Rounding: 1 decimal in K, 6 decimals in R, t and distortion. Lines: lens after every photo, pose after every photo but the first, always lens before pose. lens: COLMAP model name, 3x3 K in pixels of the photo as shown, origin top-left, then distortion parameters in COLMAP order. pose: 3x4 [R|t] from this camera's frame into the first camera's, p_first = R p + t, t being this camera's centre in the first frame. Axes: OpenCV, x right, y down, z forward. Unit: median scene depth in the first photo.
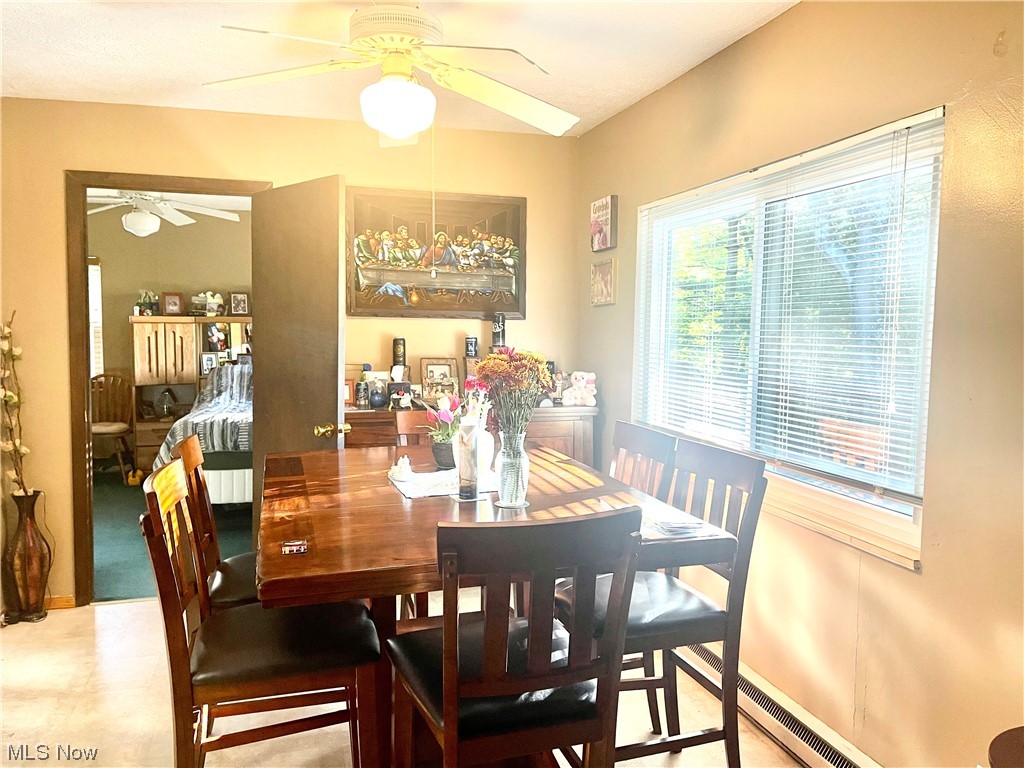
lens RADIAL K [[762.3, 0, 530.1], [0, 762.3, 381.3], [0, 0, 1]] dist [0.070625, -0.089570]
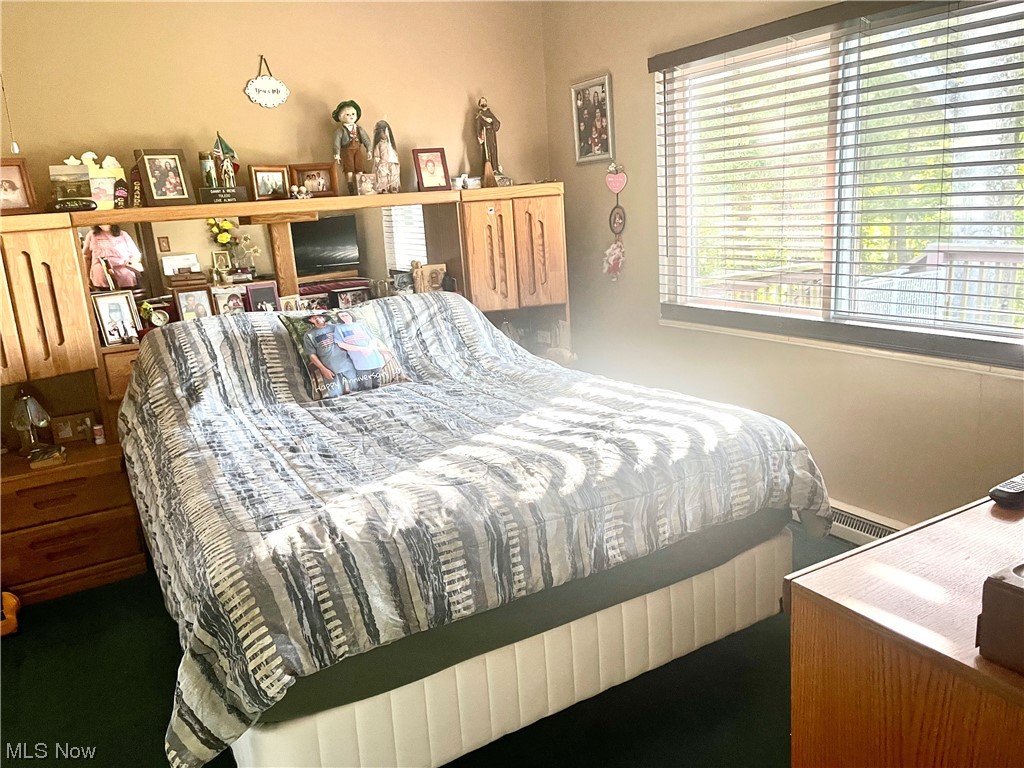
lens RADIAL K [[762.3, 0, 530.1], [0, 762.3, 381.3], [0, 0, 1]] dist [0.070625, -0.089570]
pose [[0.967089, -0.125672, 0.221234, -0.324434], [0.091099, 0.982887, 0.160104, -0.041535], [-0.237569, -0.134680, 0.961989, 0.569296]]
